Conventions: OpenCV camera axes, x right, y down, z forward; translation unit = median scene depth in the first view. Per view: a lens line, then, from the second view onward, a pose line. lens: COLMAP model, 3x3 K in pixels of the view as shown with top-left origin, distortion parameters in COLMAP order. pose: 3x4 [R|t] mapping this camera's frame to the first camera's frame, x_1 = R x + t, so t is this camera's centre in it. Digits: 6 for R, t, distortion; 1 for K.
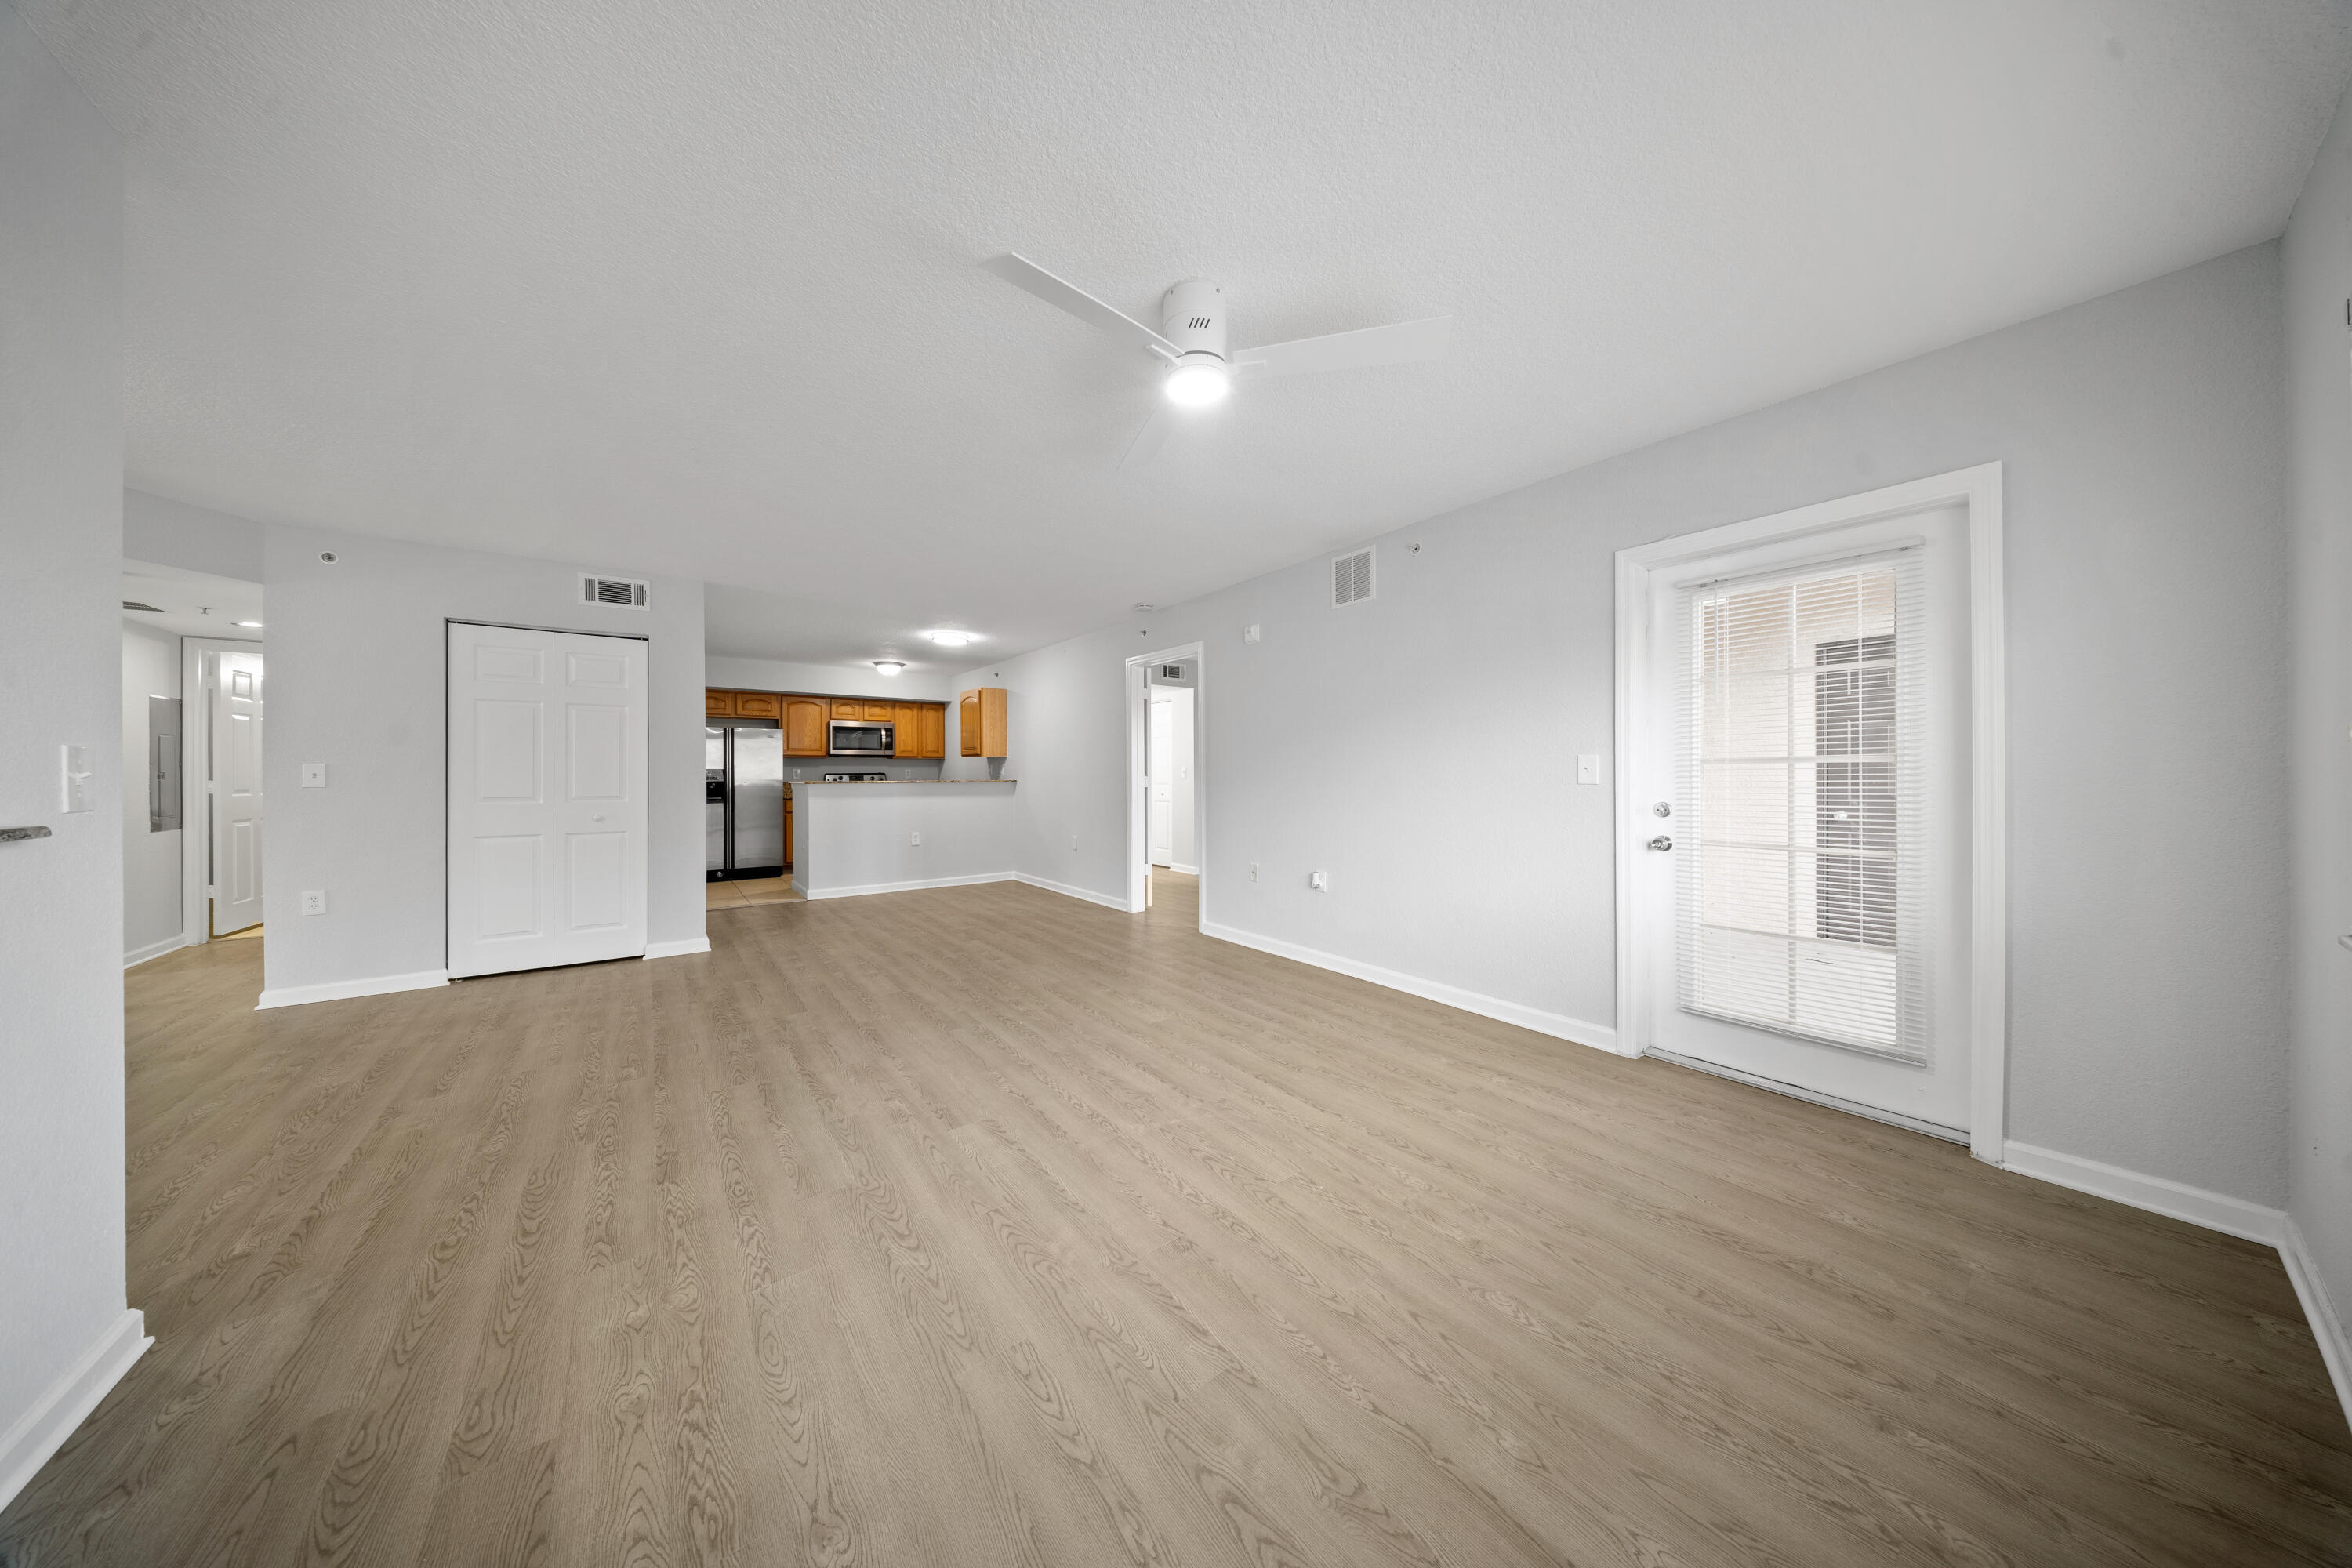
lens RADIAL K [[694.8, 0, 1171.4], [0, 694.8, 779.6], [0, 0, 1]] dist [0.003455, -0.001916]
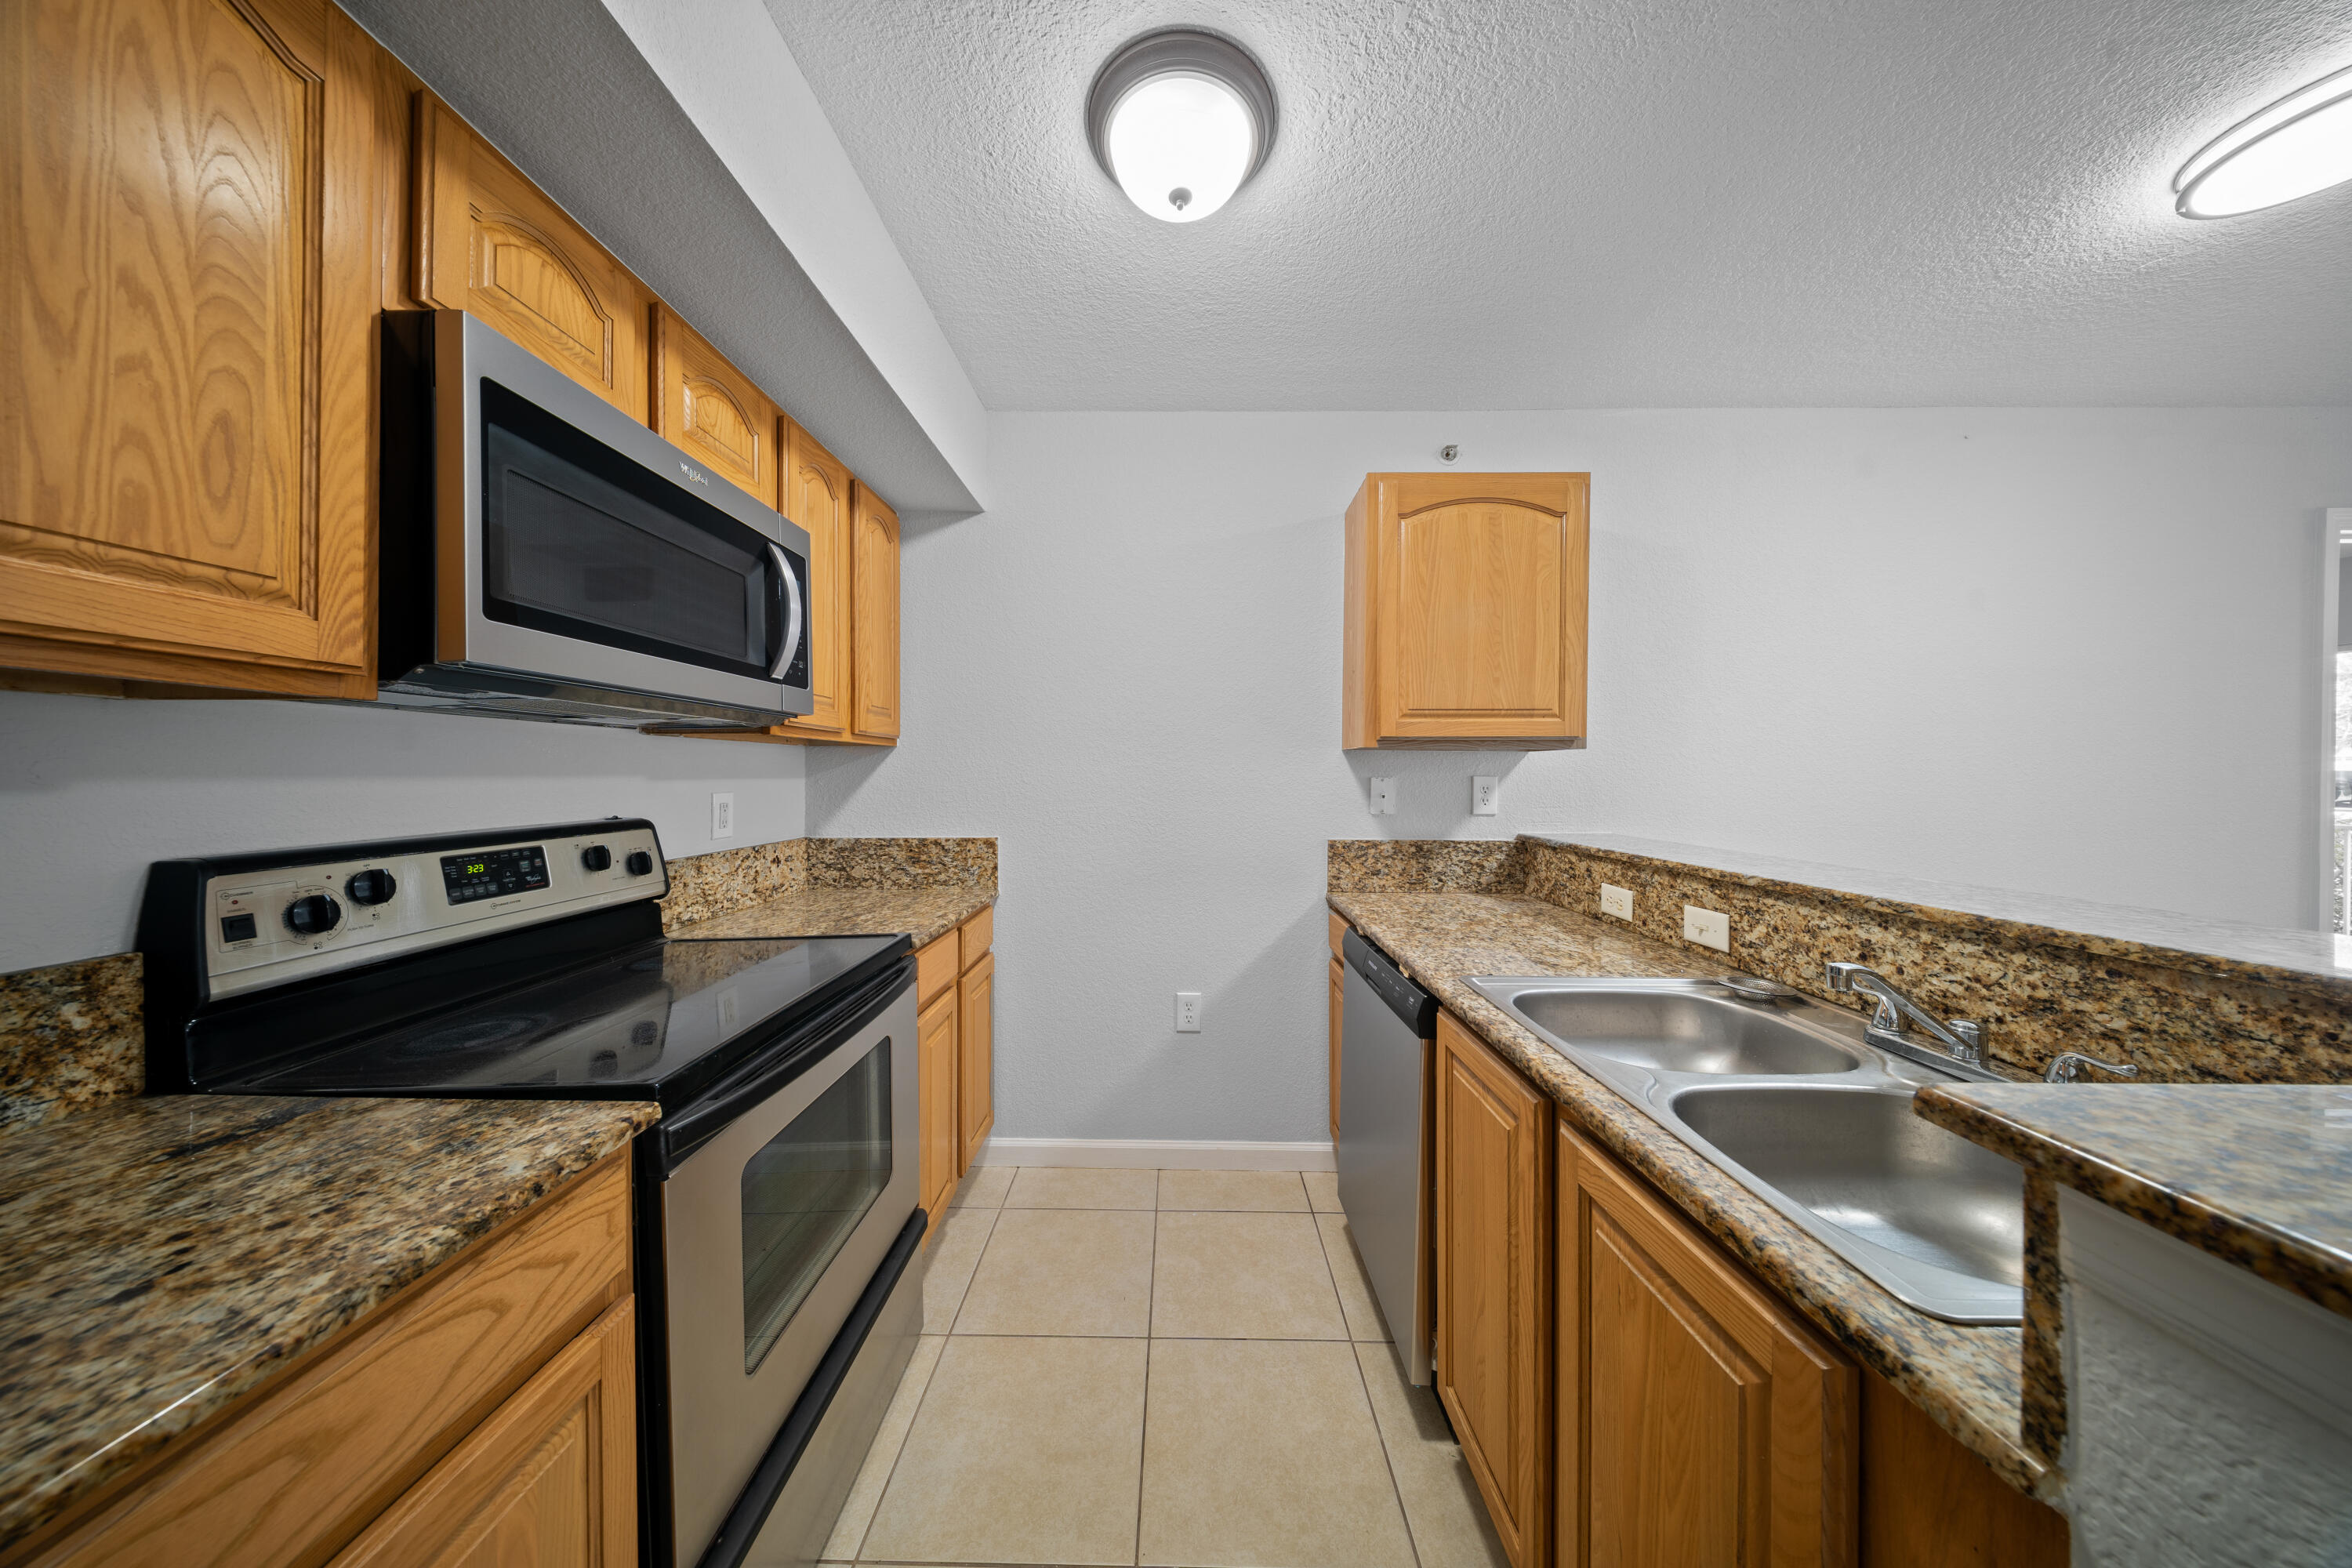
lens RADIAL K [[694.8, 0, 1163.6], [0, 694.8, 774.8], [0, 0, 1]] dist [0.003455, -0.001916]
pose [[0.614729, 0.004684, 0.788725, -1.258304], [0.000903, 0.999978, -0.006643, -0.050505], [-0.788738, 0.004796, 0.614711, 2.153809]]
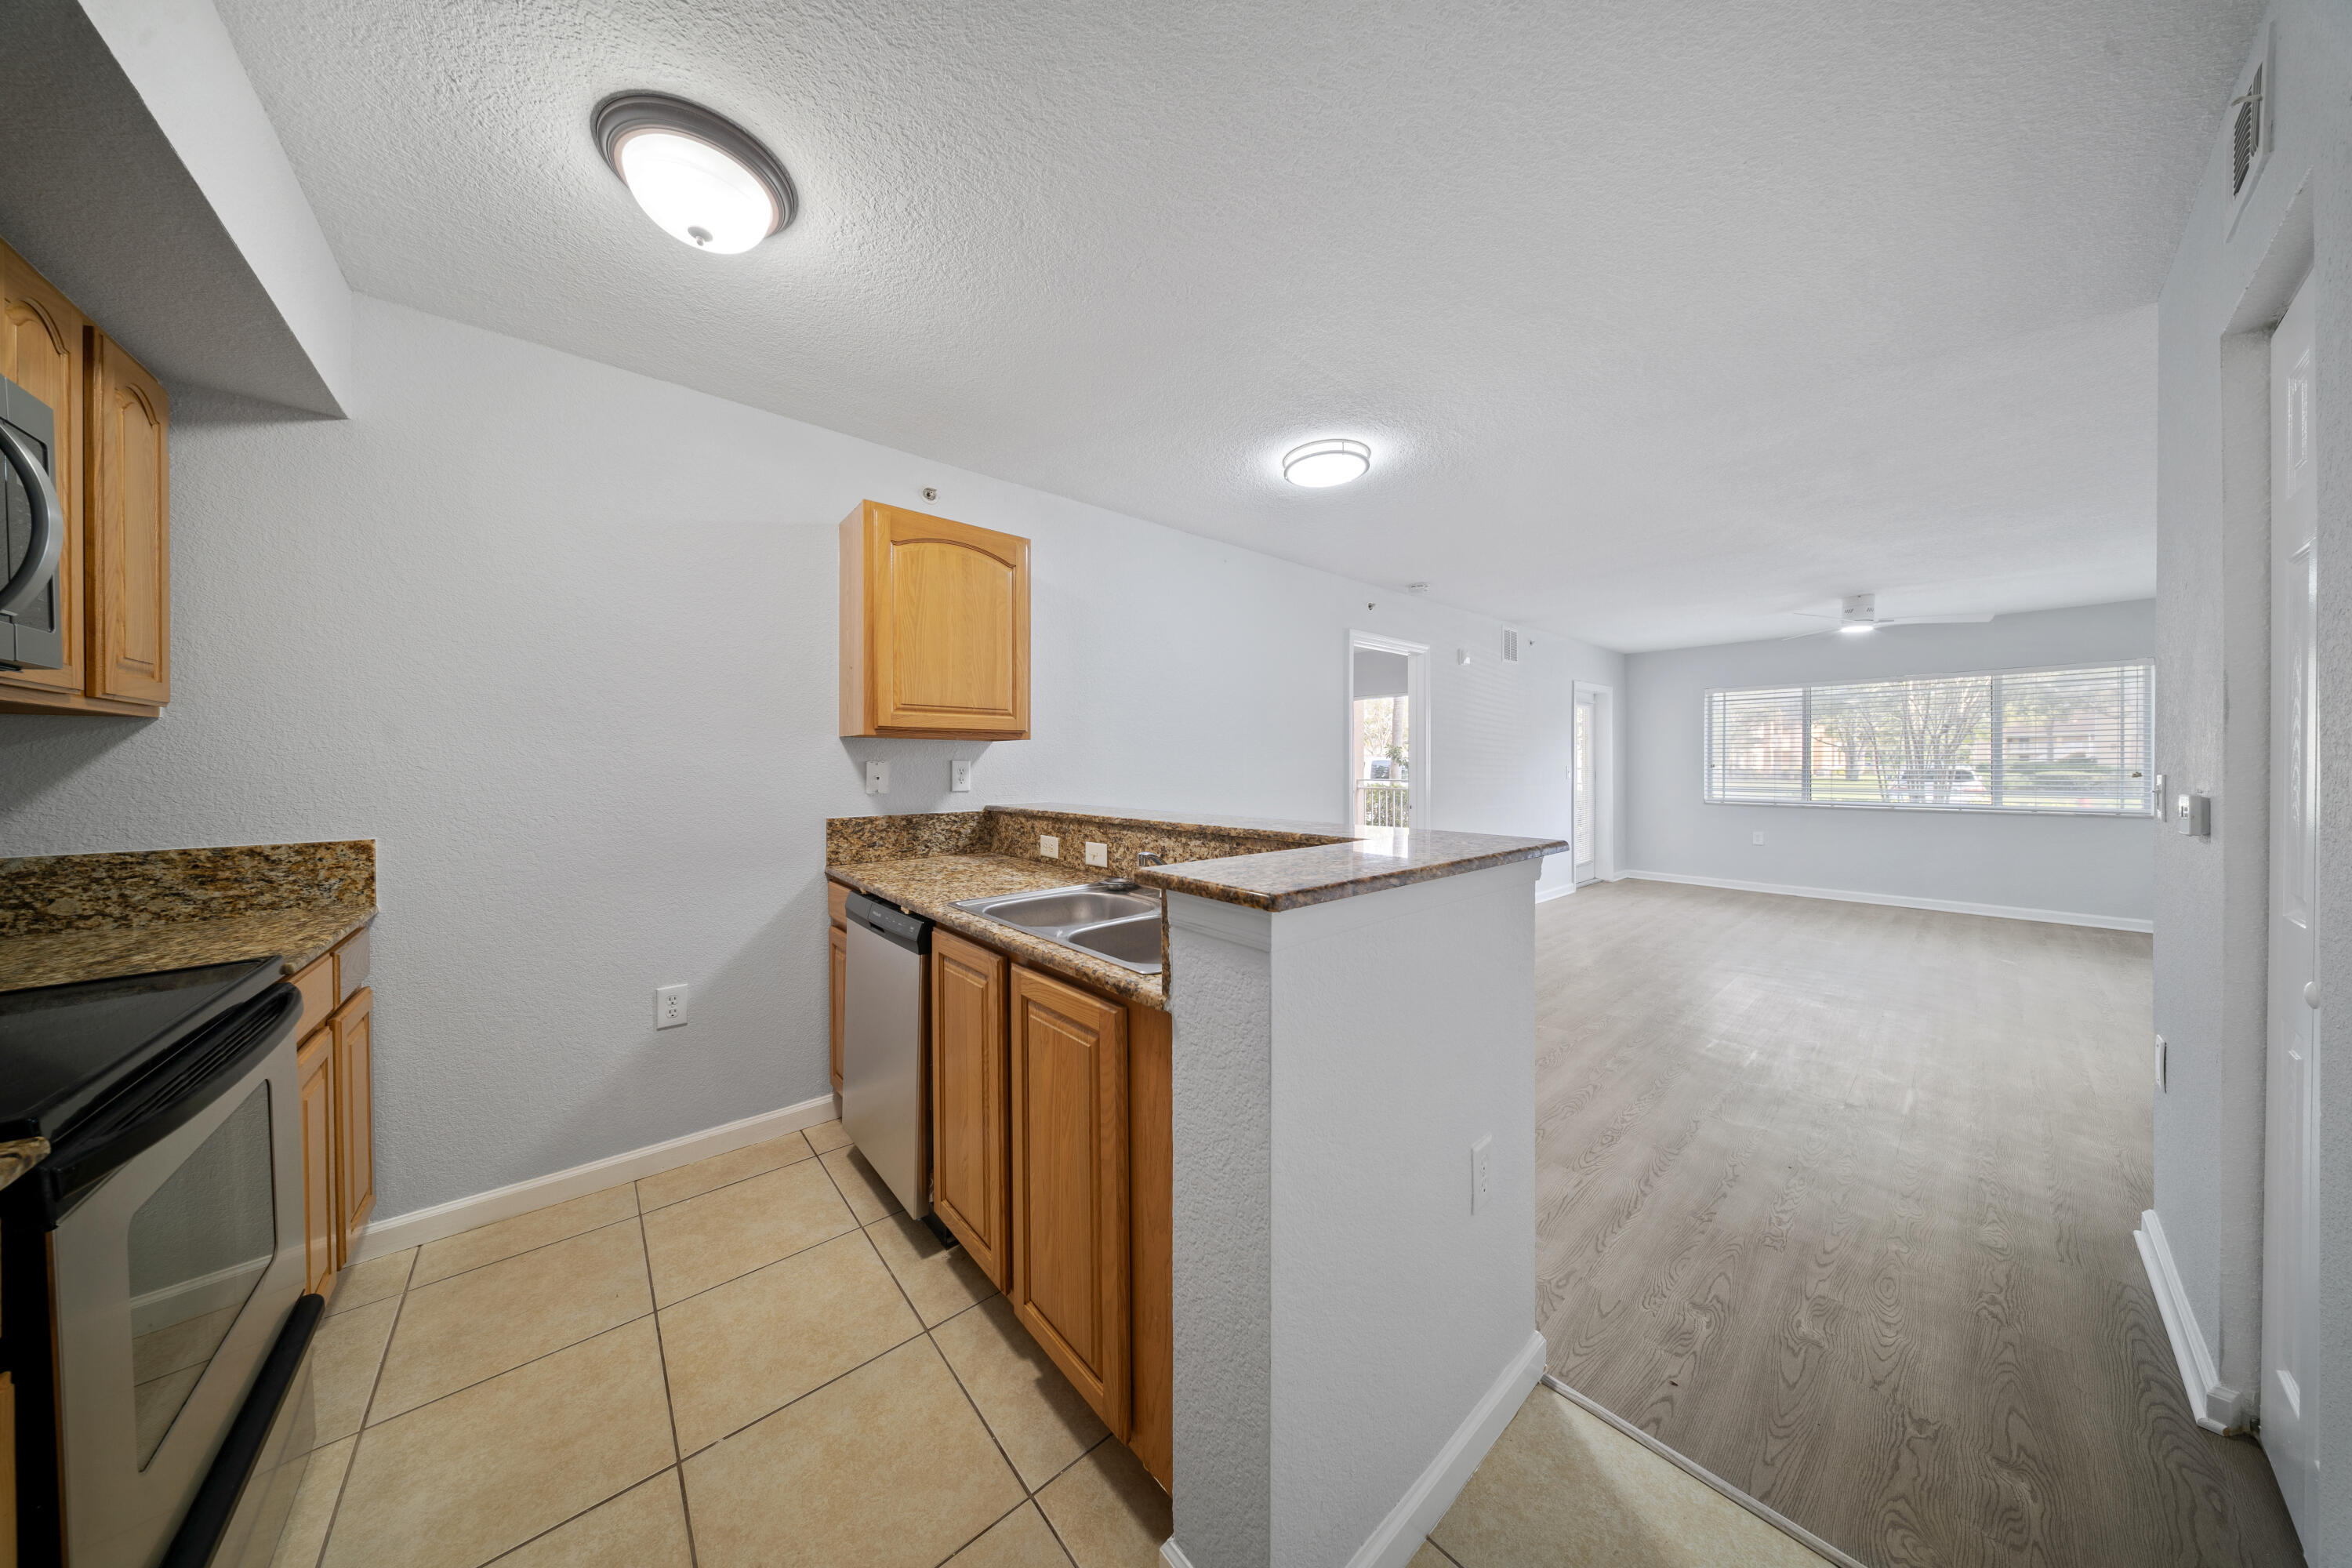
lens RADIAL K [[694.8, 0, 1164.5], [0, 694.8, 769.6], [0, 0, 1]] dist [0.003455, -0.001916]
pose [[-0.064236, -0.001734, 0.997933, -1.386526], [0.013060, 0.999911, 0.002578, -0.041426], [-0.997849, 0.013199, -0.064207, 2.130582]]
